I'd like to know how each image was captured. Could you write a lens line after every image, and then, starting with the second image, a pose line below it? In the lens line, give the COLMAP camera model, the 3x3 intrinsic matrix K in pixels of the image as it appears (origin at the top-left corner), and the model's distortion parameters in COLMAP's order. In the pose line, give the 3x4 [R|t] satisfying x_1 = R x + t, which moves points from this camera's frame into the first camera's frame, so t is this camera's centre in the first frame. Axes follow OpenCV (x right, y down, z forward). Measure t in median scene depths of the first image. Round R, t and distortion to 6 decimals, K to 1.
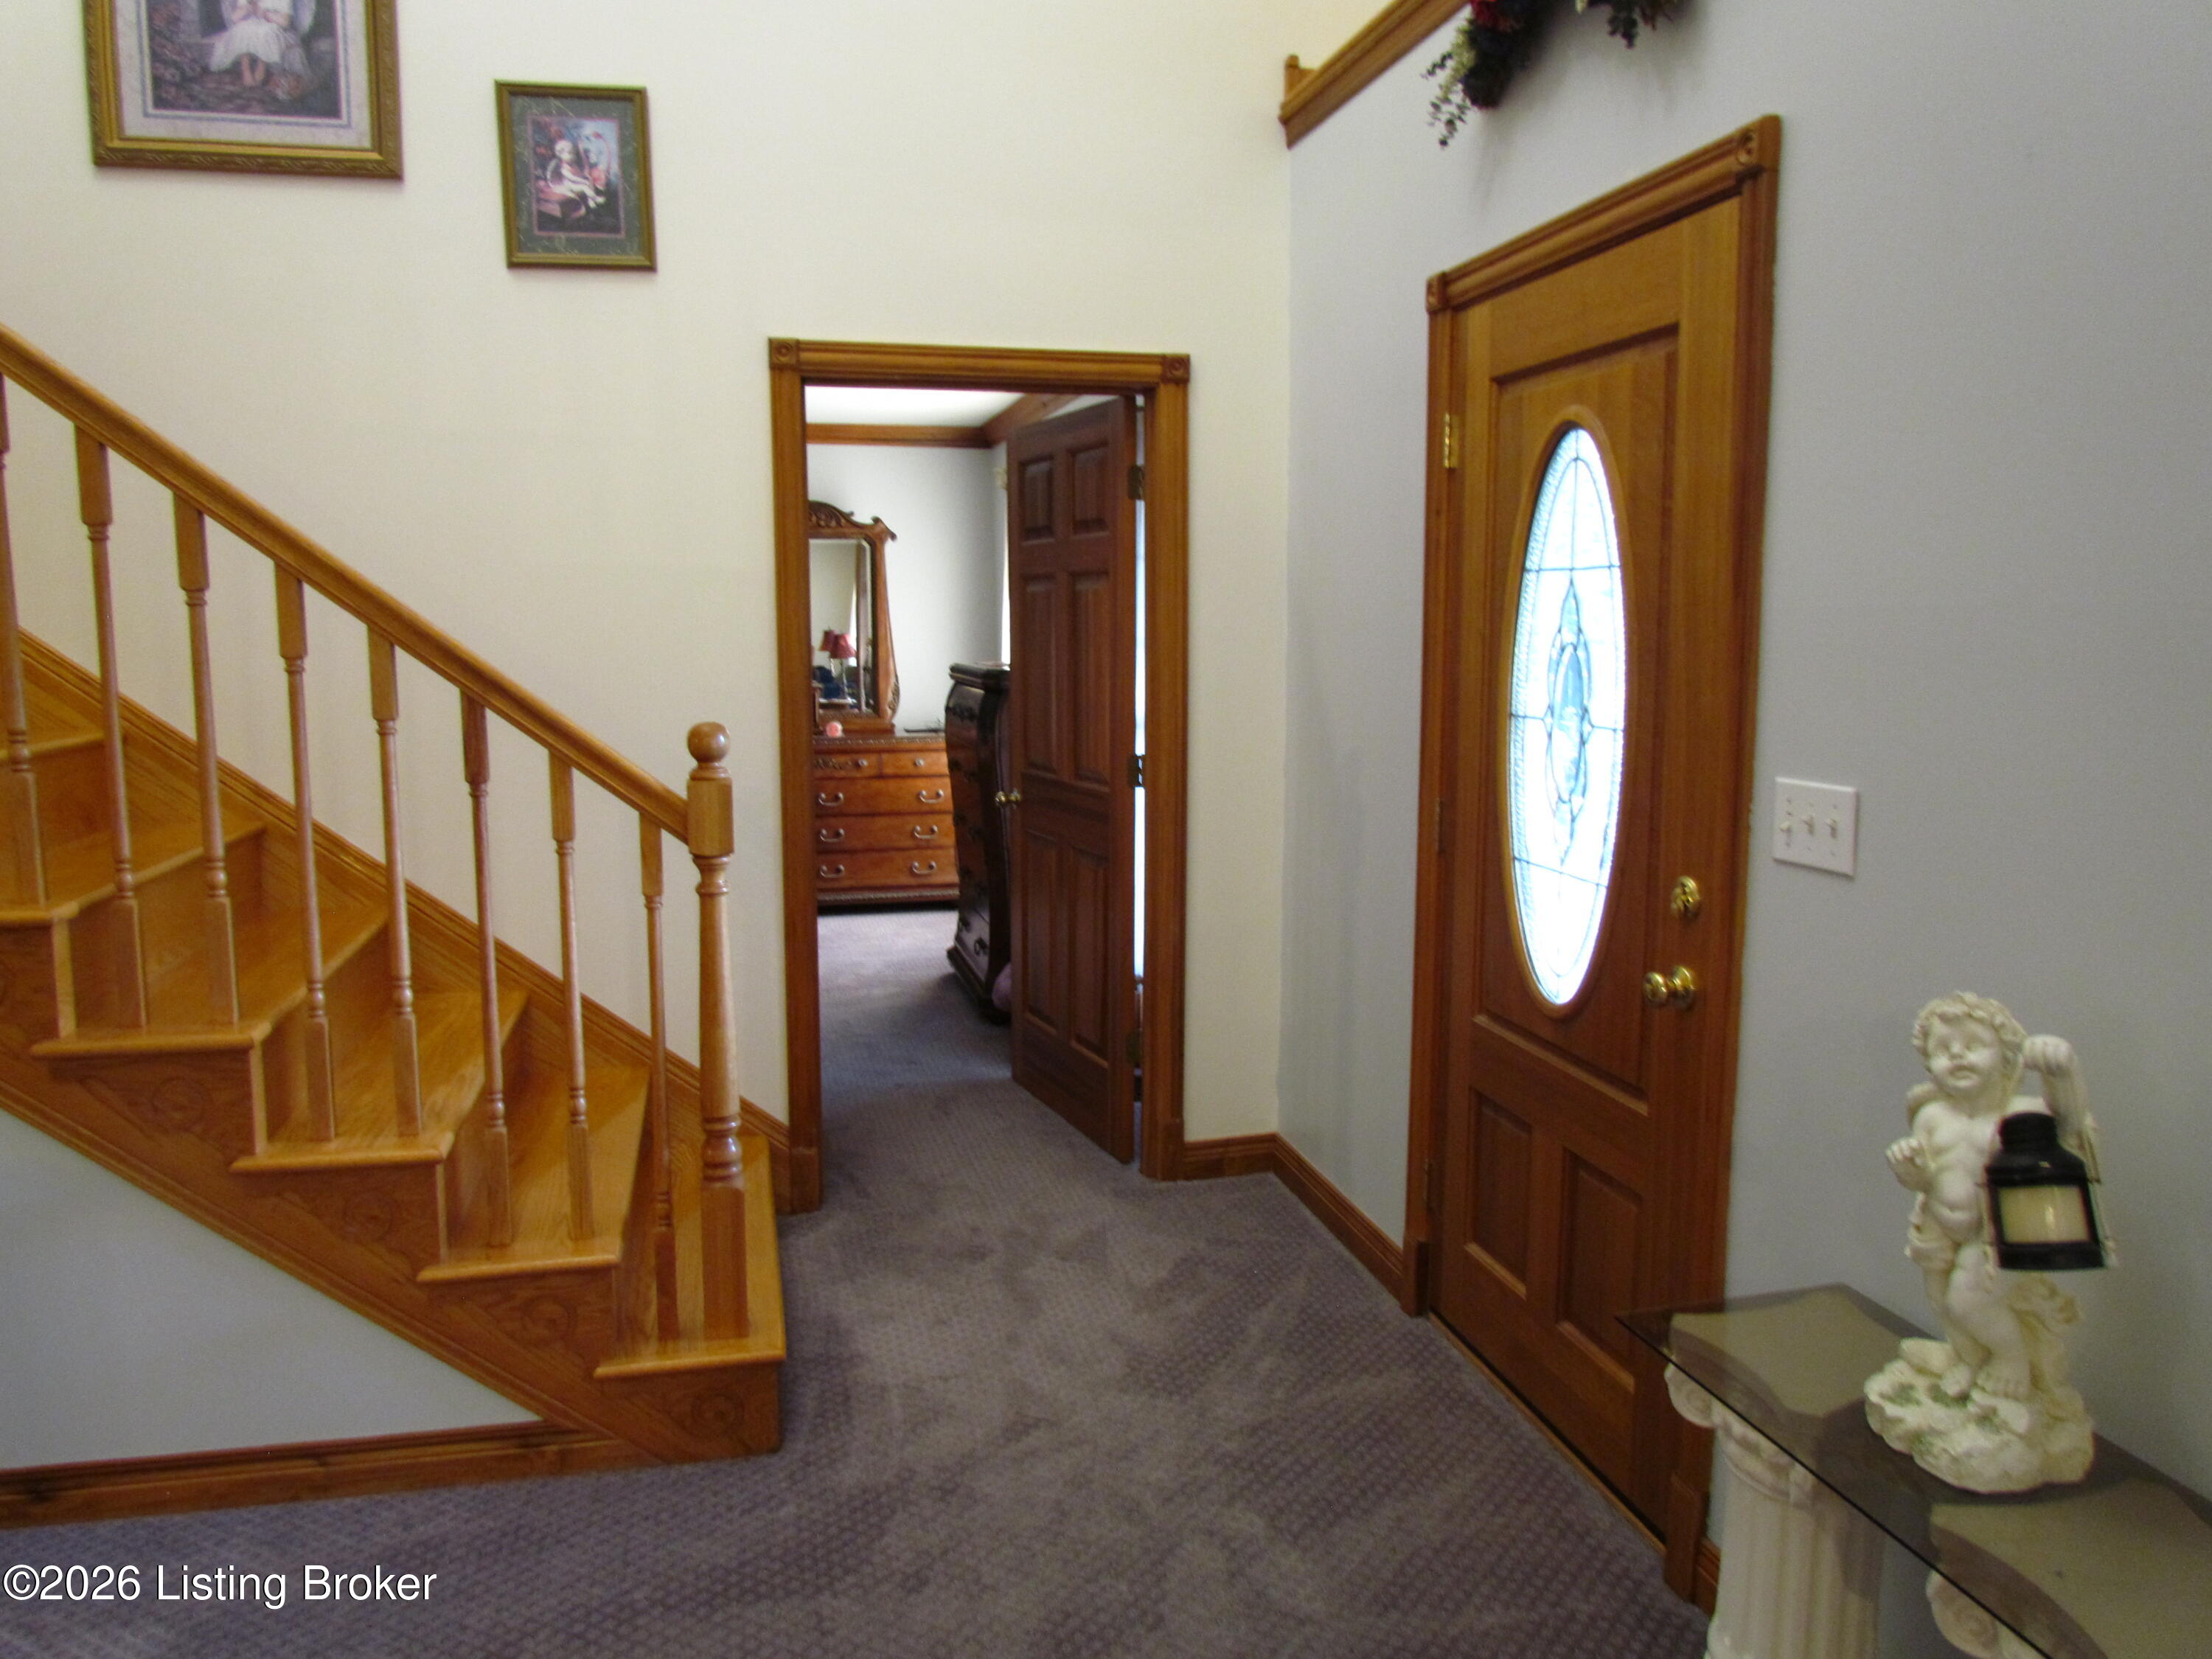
lens RADIAL K [[1583.0, 0, 1114.0], [0, 1583.0, 834.2], [0, 0, 1]] dist [-0.031747, 0.001719]
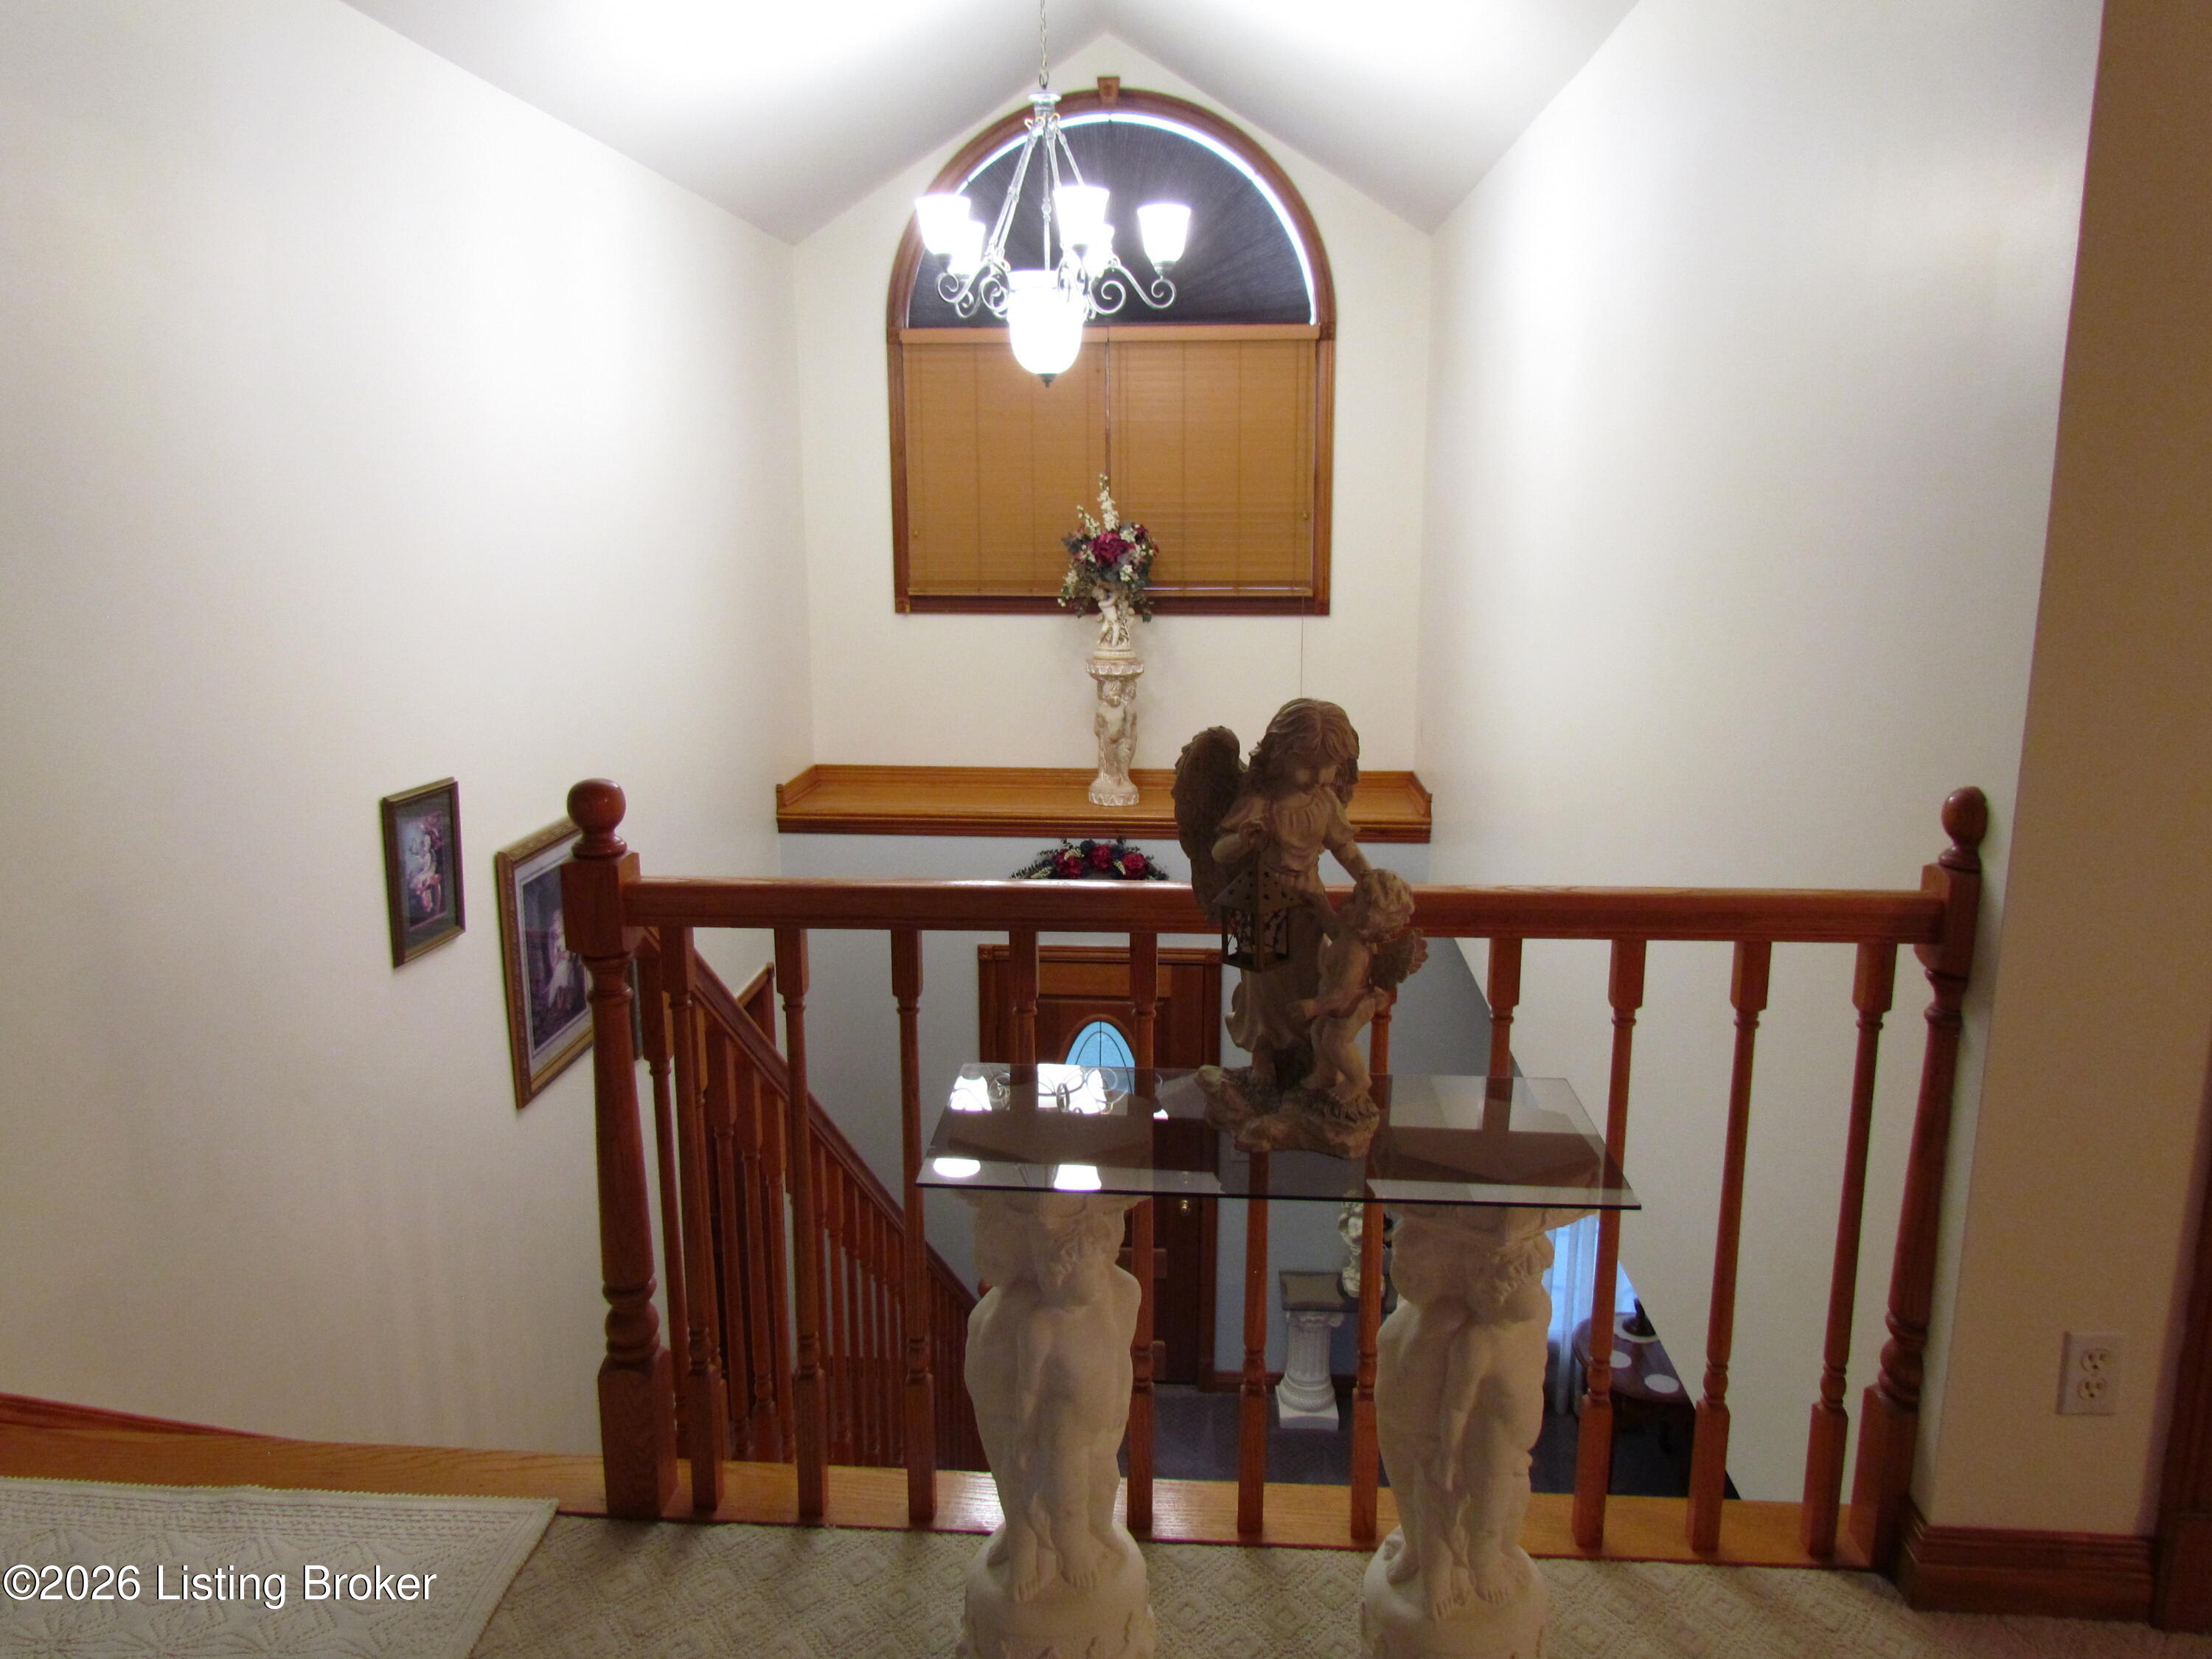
lens RADIAL K [[1609.8, 0, 1097.9], [0, 1609.8, 832.4], [0, 0, 1]] dist [-0.037707, 0.039873]
pose [[0.294894, -0.205976, 0.933065, -1.928770], [0.127341, 0.976251, 0.175264, -0.931551], [-0.947007, 0.067133, 0.314120, 0.129401]]
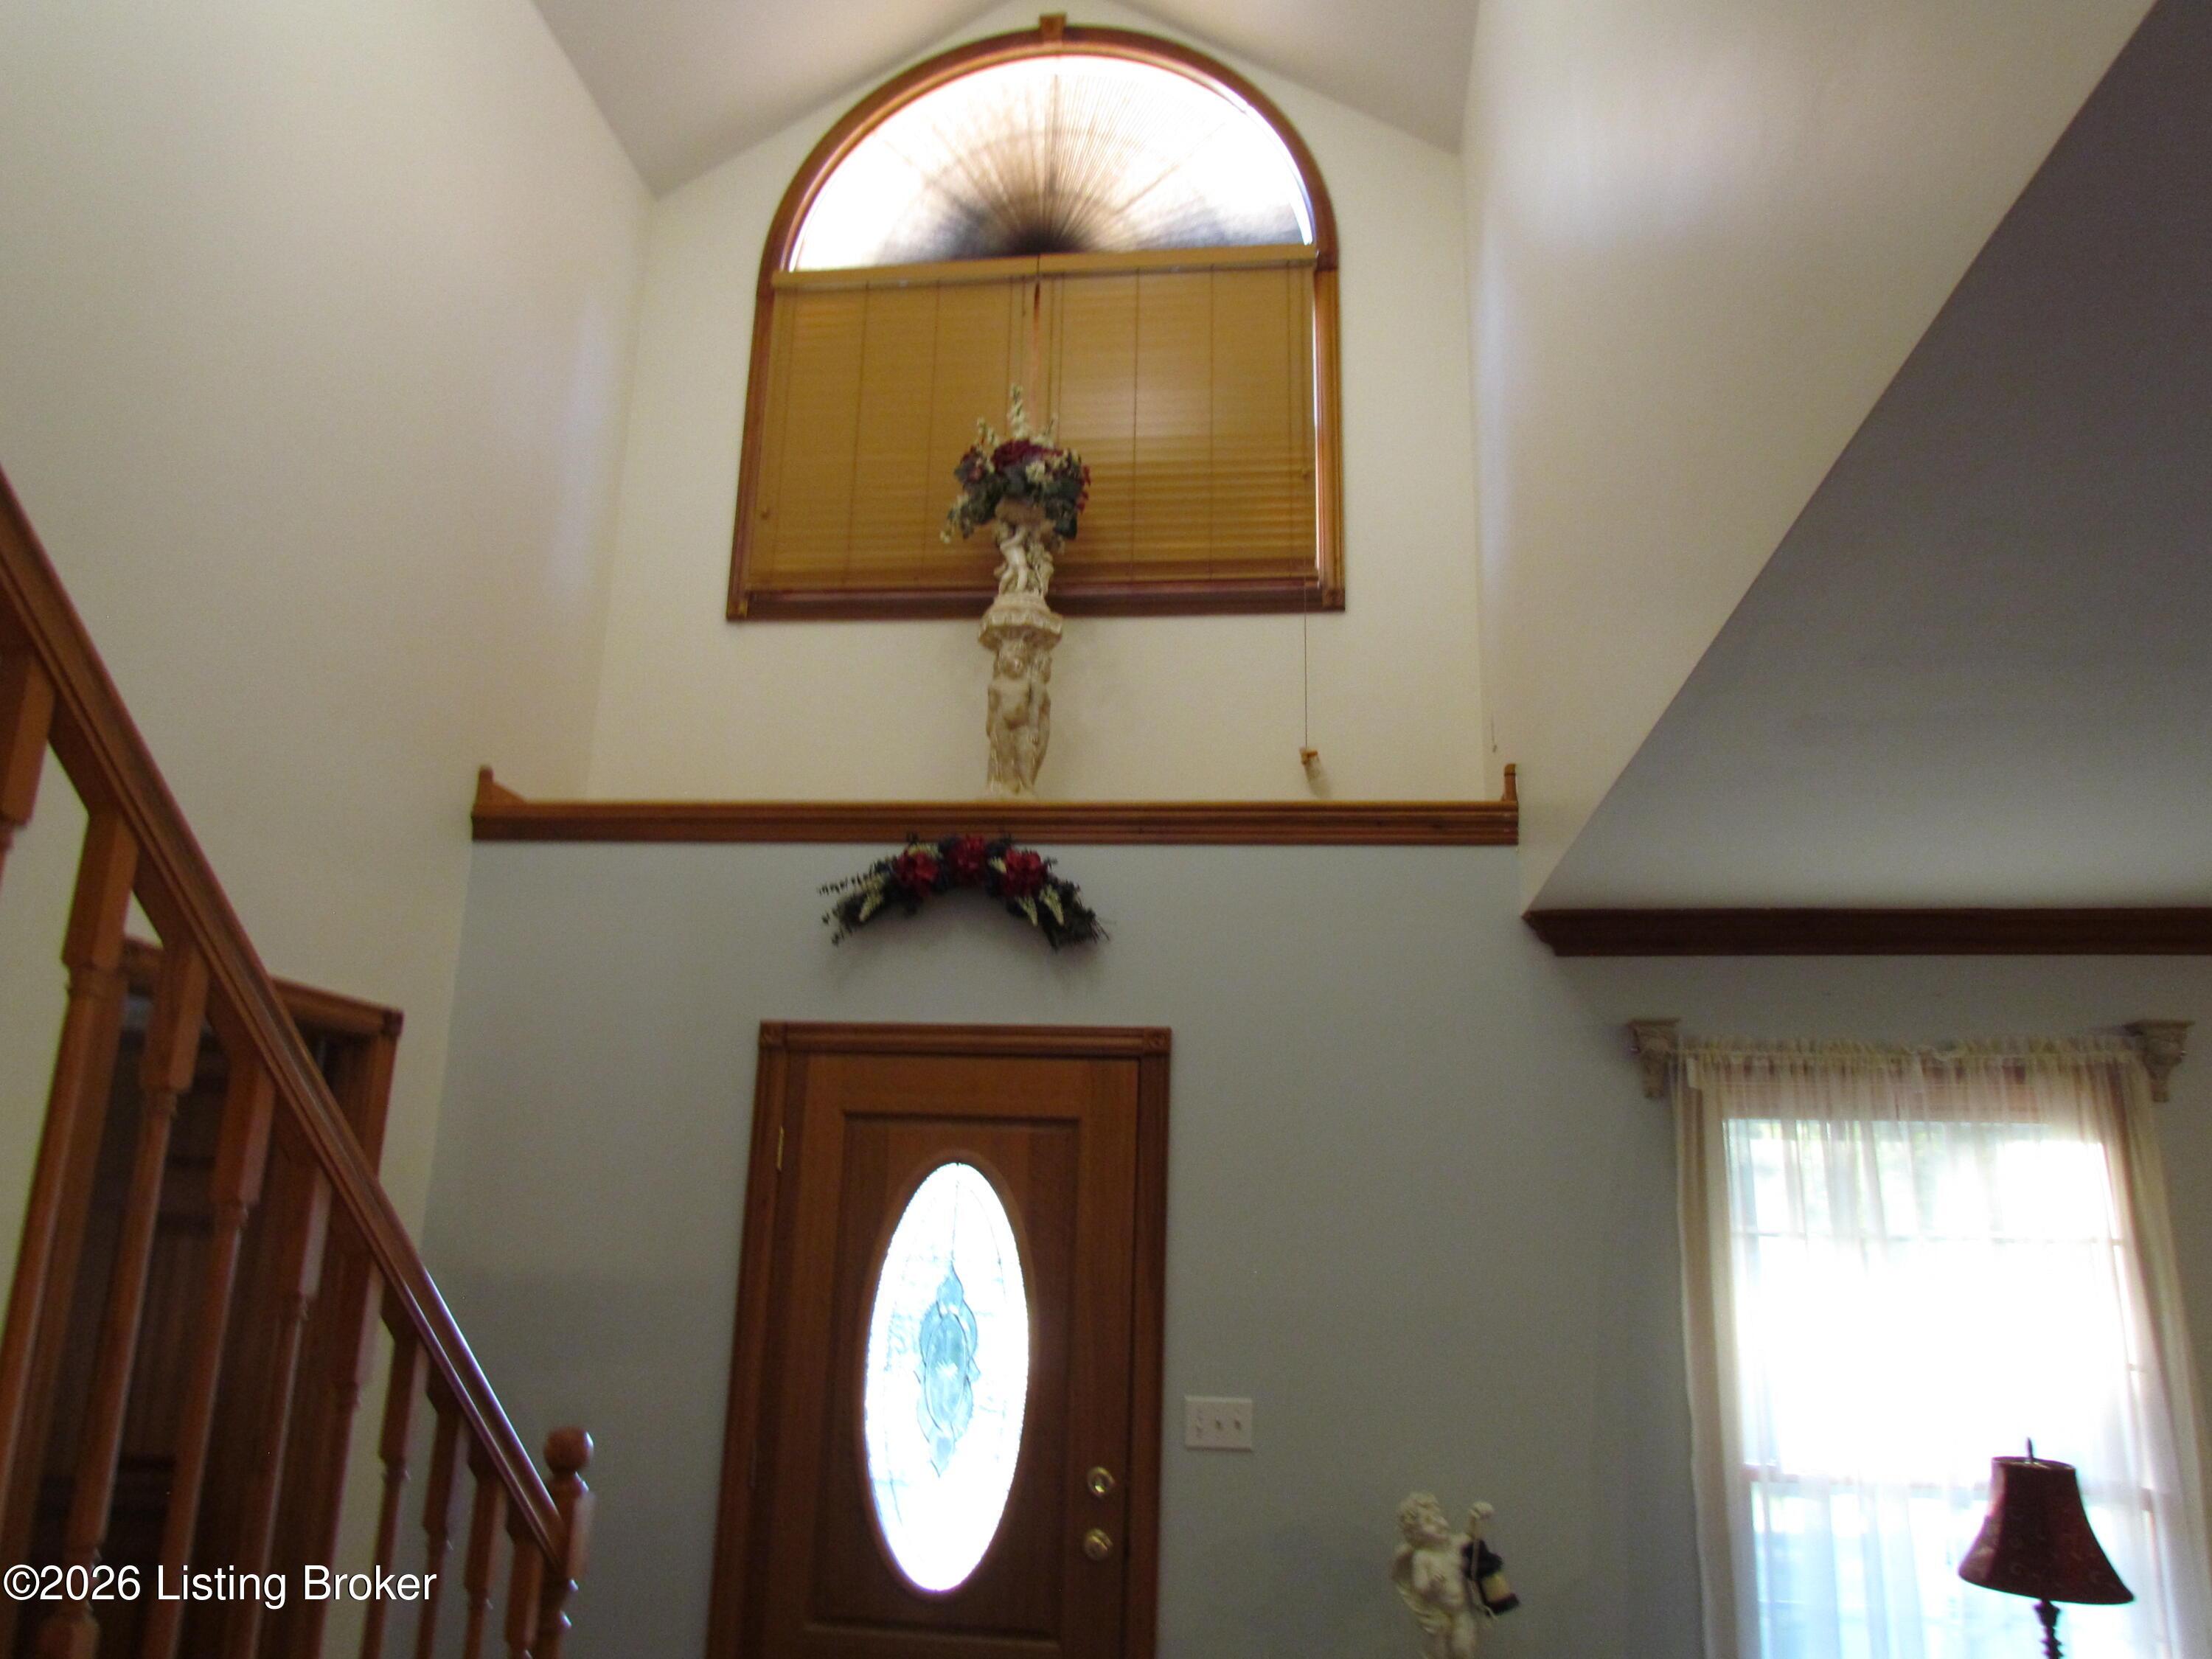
lens RADIAL K [[1609.8, 0, 1097.9], [0, 1609.8, 832.4], [0, 0, 1]] dist [-0.037707, 0.039873]
pose [[0.341483, 0.238949, 0.909007, -1.015817], [0.096158, 0.953187, -0.286686, -0.098315], [-0.934956, 0.185307, 0.302520, 0.322458]]
